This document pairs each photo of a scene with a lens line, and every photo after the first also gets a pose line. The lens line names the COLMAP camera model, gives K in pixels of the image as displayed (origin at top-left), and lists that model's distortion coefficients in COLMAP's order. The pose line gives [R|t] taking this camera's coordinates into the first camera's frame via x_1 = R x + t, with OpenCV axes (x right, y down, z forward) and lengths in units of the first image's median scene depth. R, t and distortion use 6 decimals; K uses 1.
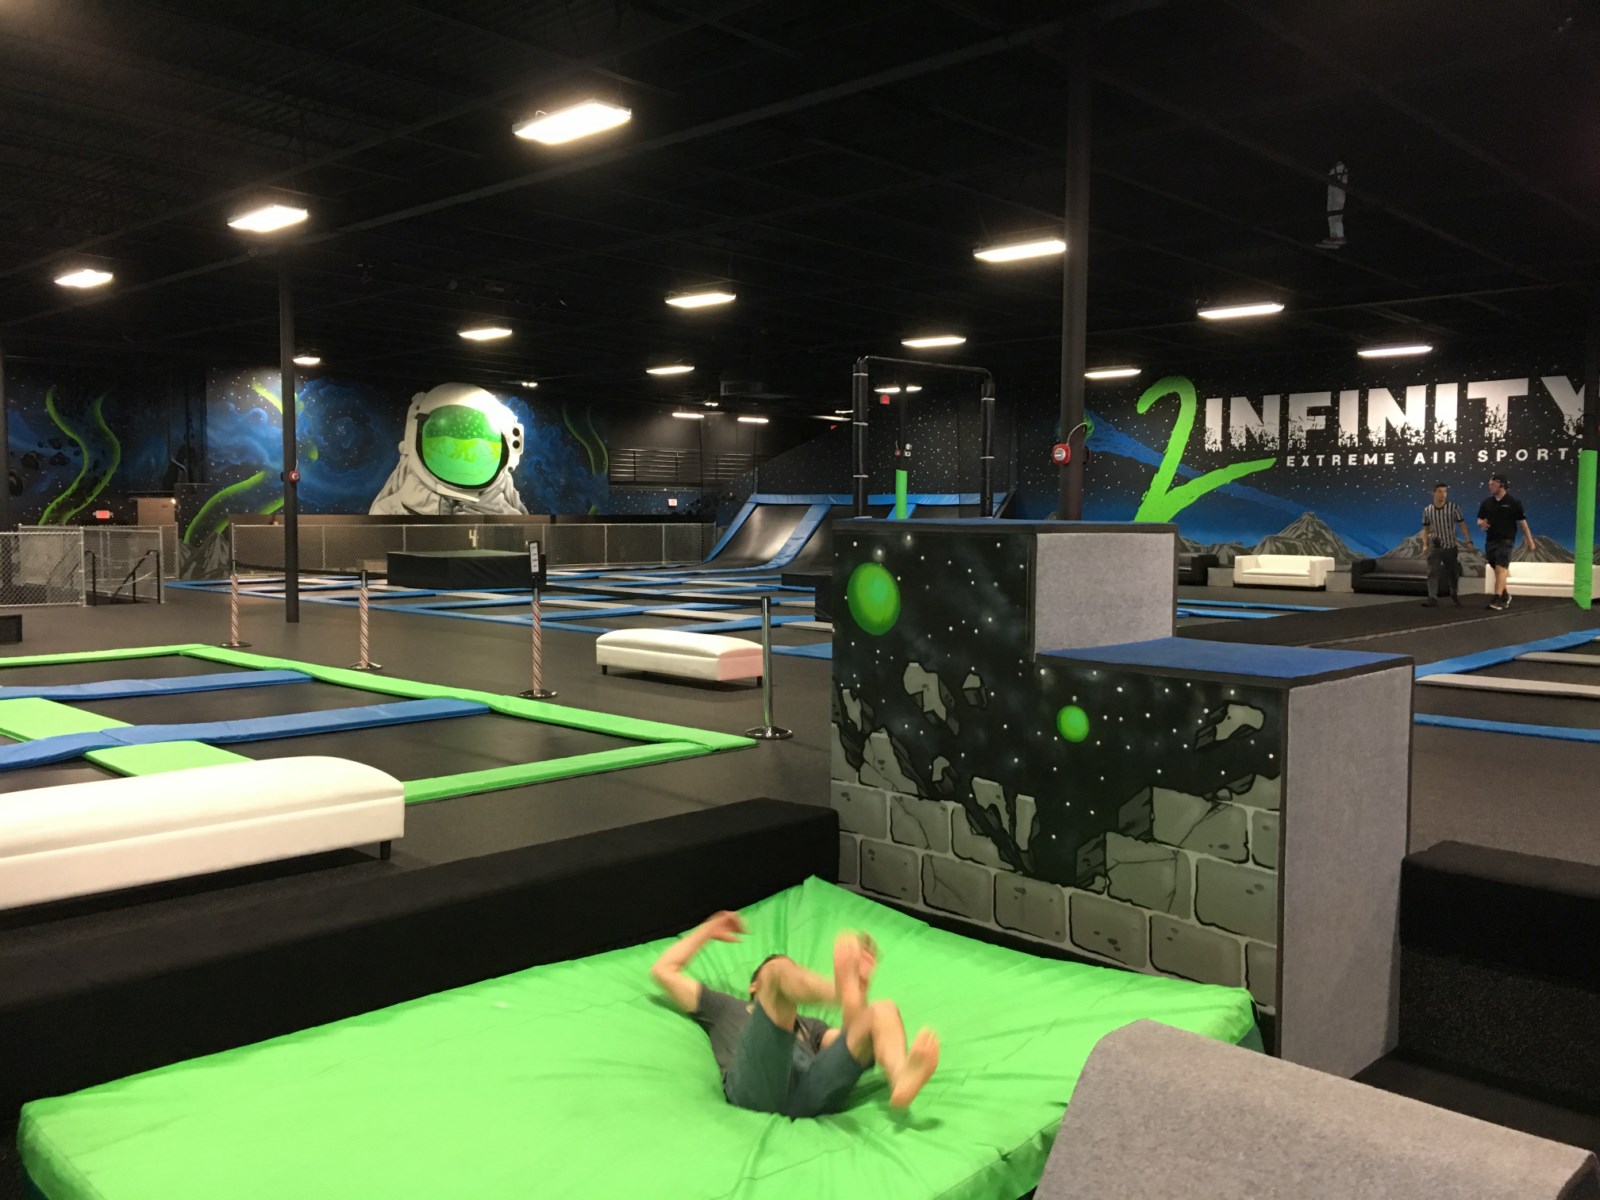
lens RADIAL K [[1339.8, 0, 802.4], [0, 1339.8, 597.7], [0, 0, 1]] dist [0.074191, -0.106836]
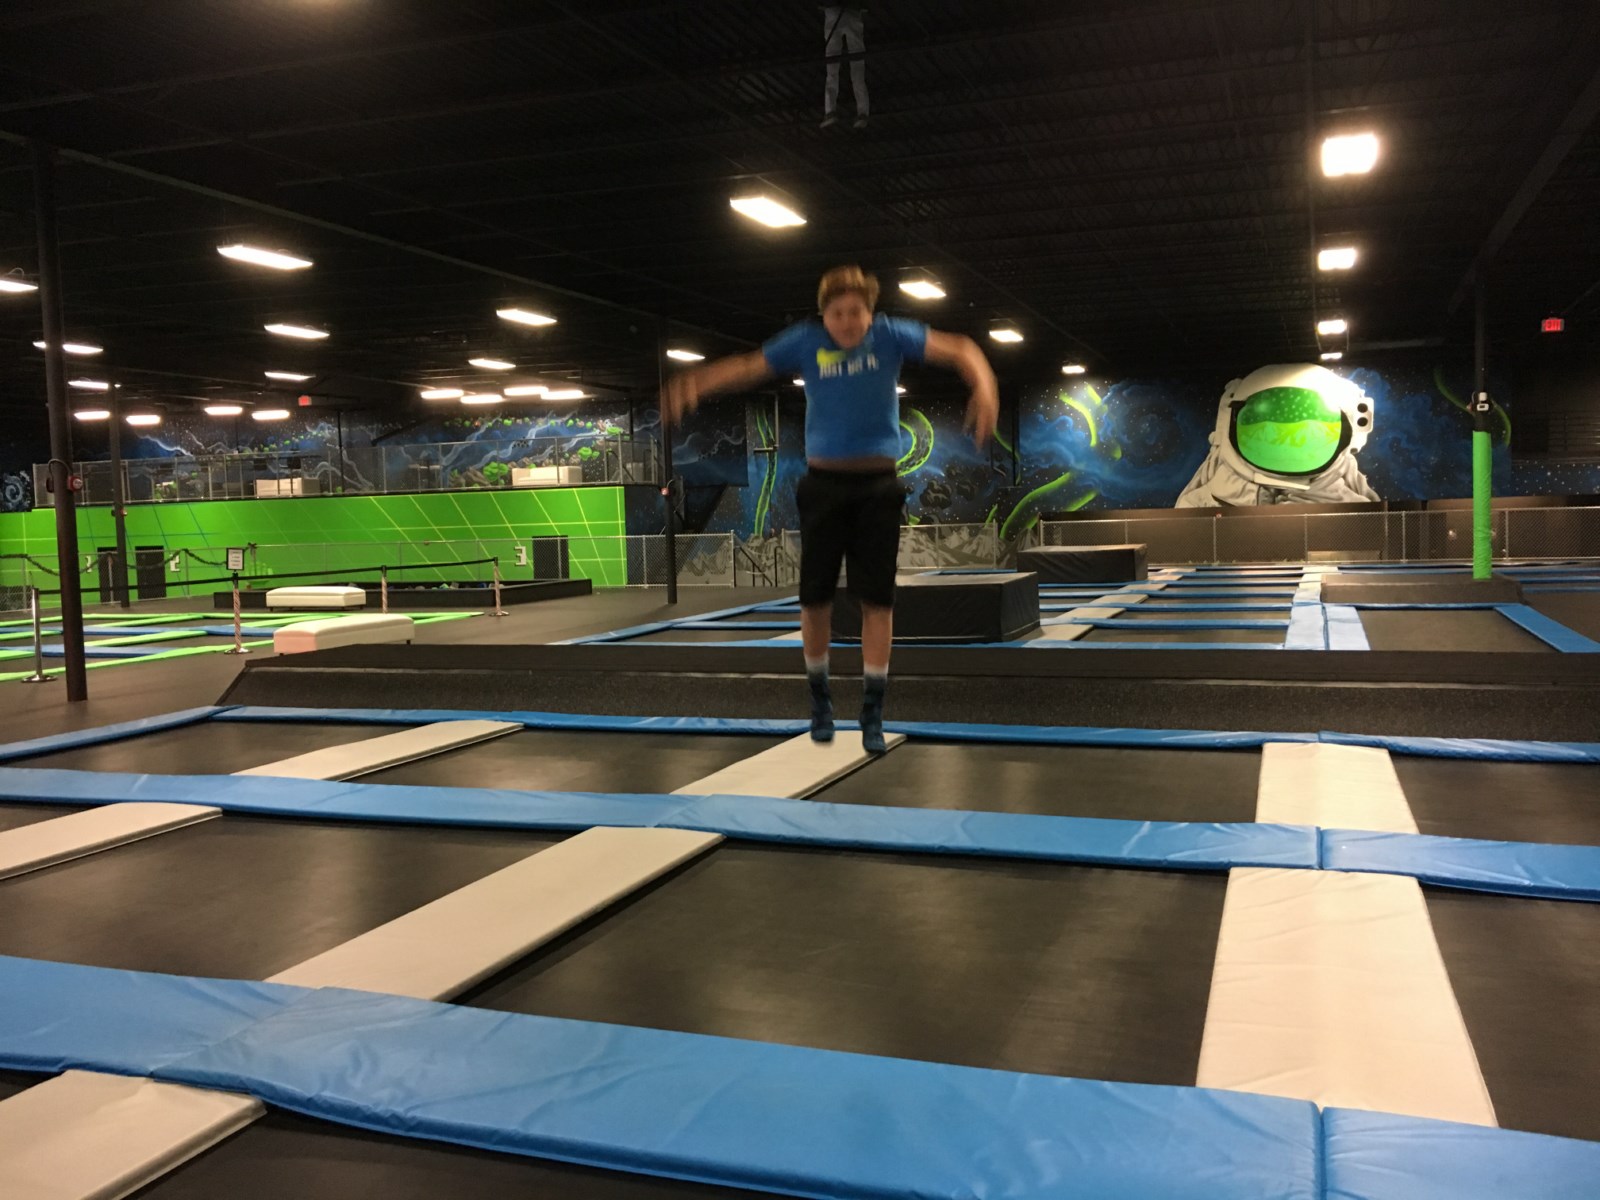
lens RADIAL K [[1339.8, 0, 800.2], [0, 1339.8, 599.7], [0, 0, 1]] dist [0.074191, -0.106836]
pose [[0.386230, 0.042784, -0.921410, 0.490984], [-0.028227, 0.999004, 0.034554, -0.019306], [0.921970, 0.012663, 0.387053, 0.340474]]
